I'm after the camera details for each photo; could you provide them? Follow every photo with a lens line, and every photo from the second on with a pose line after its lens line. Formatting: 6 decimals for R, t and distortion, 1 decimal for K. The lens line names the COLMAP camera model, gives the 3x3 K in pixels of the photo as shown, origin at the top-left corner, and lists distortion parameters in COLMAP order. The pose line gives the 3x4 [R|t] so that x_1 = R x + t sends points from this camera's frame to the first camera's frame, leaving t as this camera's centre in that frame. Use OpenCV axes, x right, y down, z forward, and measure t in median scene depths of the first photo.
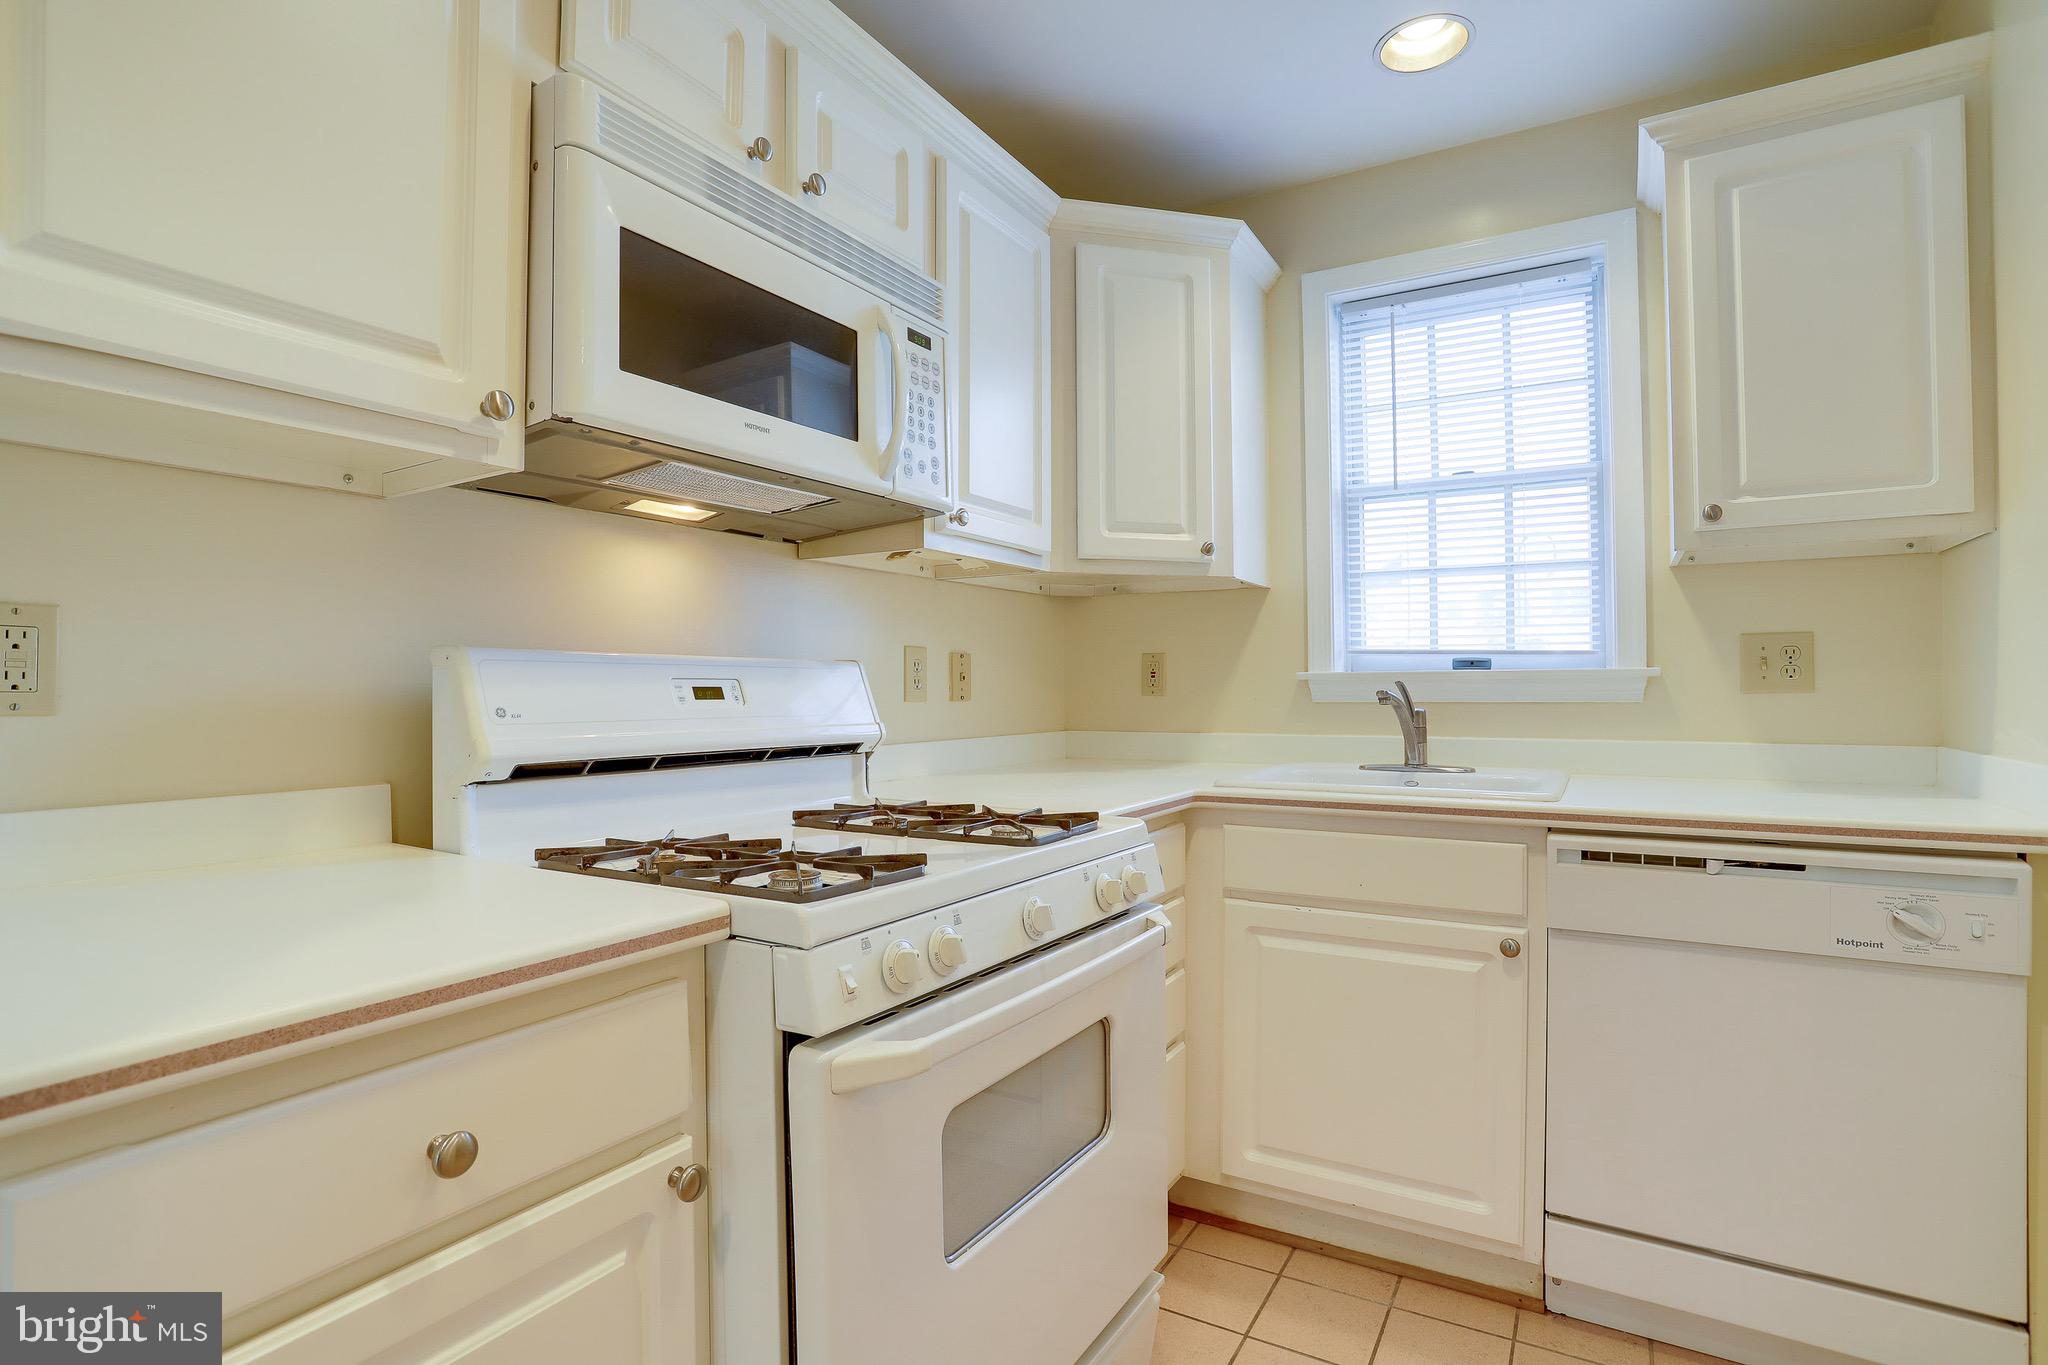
lens RADIAL K [[1005.2, 0, 1019.4], [0, 1005.2, 681.0], [0, 0, 1]] dist [-0.071283, 0.029501]
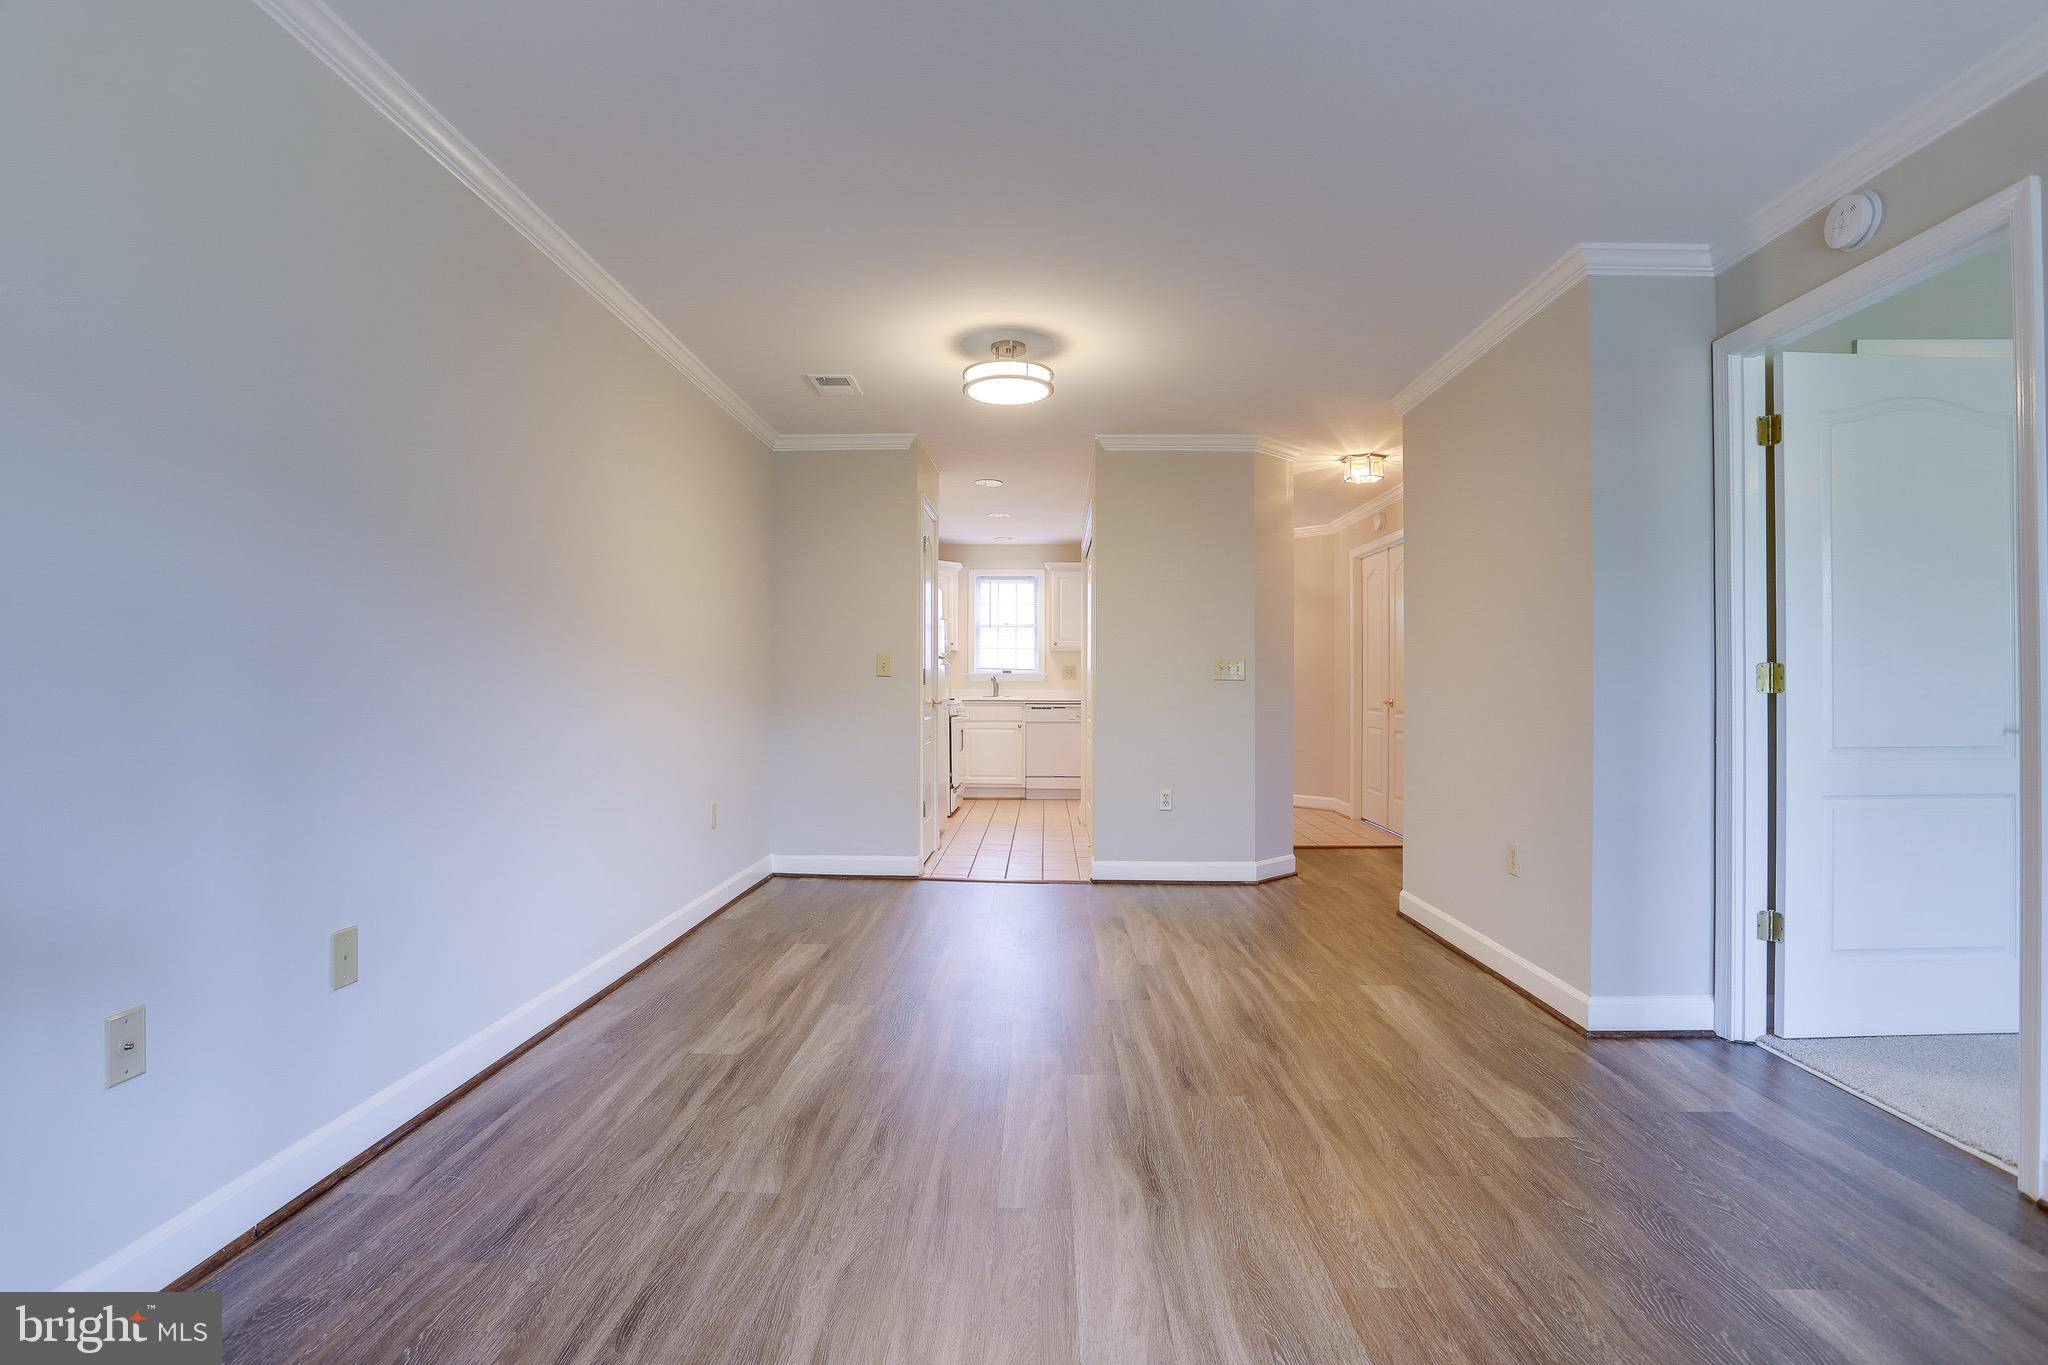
lens RADIAL K [[998.9, 0, 1024.0], [0, 998.9, 682.5], [0, 0, 1]] dist [-0.071301, 0.033234]
pose [[0.870326, 0.007537, 0.492418, -1.876787], [-0.010196, 0.999944, 0.002715, 0.017999], [-0.492370, -0.007384, 0.870355, -3.250750]]
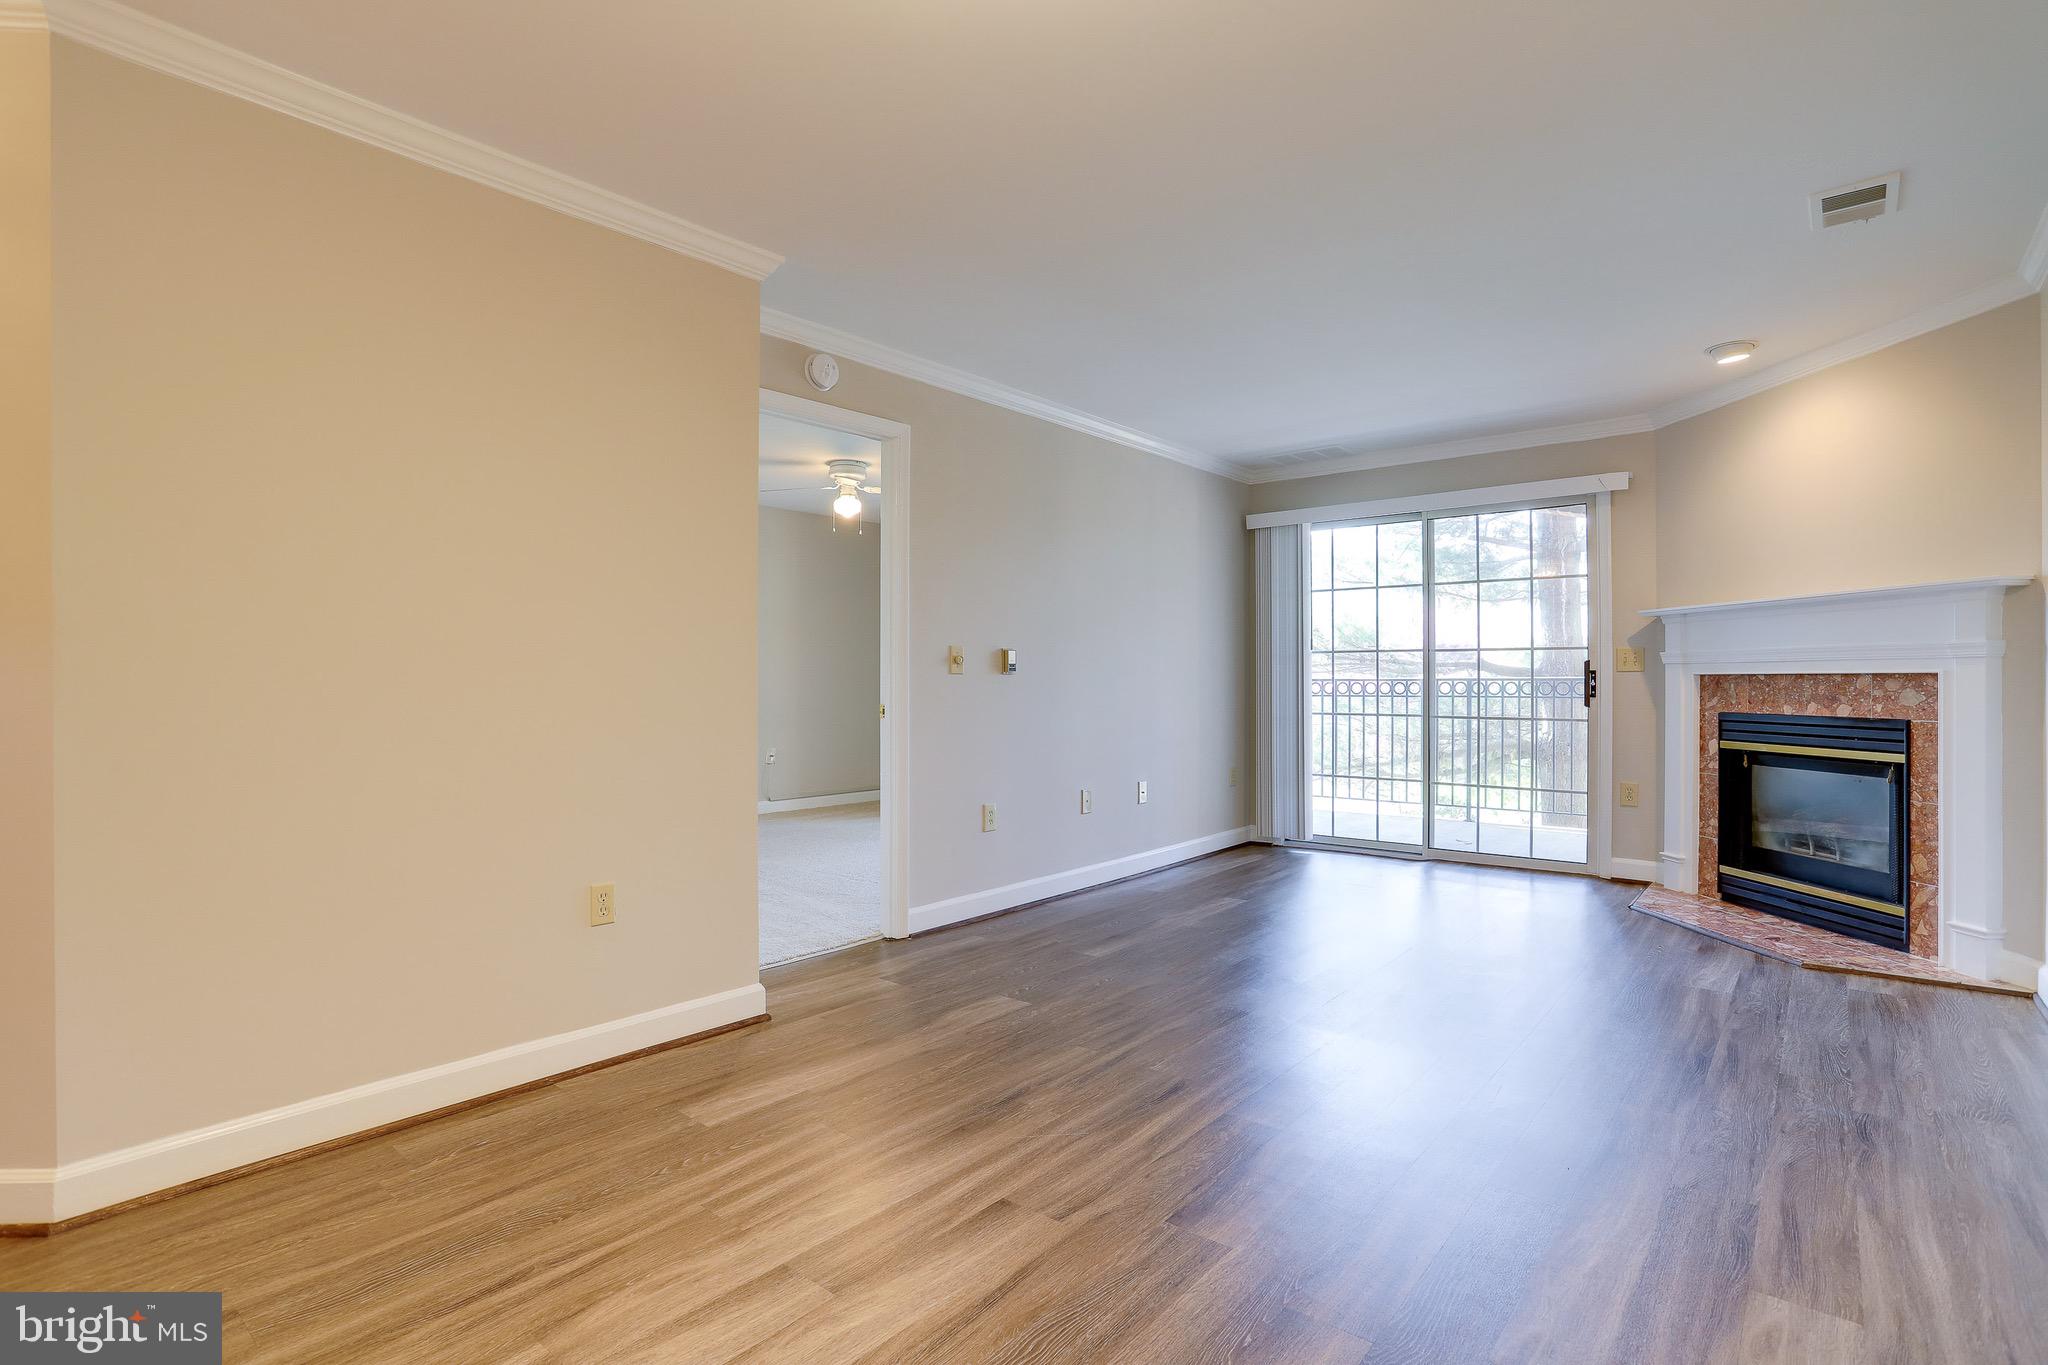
lens RADIAL K [[998.9, 0, 1024.0], [0, 998.9, 682.5], [0, 0, 1]] dist [-0.071301, 0.033234]
pose [[-0.986566, 0.003464, 0.163324, -1.000734], [0.002300, 0.999971, -0.007319, 0.034048], [-0.163344, -0.006845, -0.986545, -0.764075]]
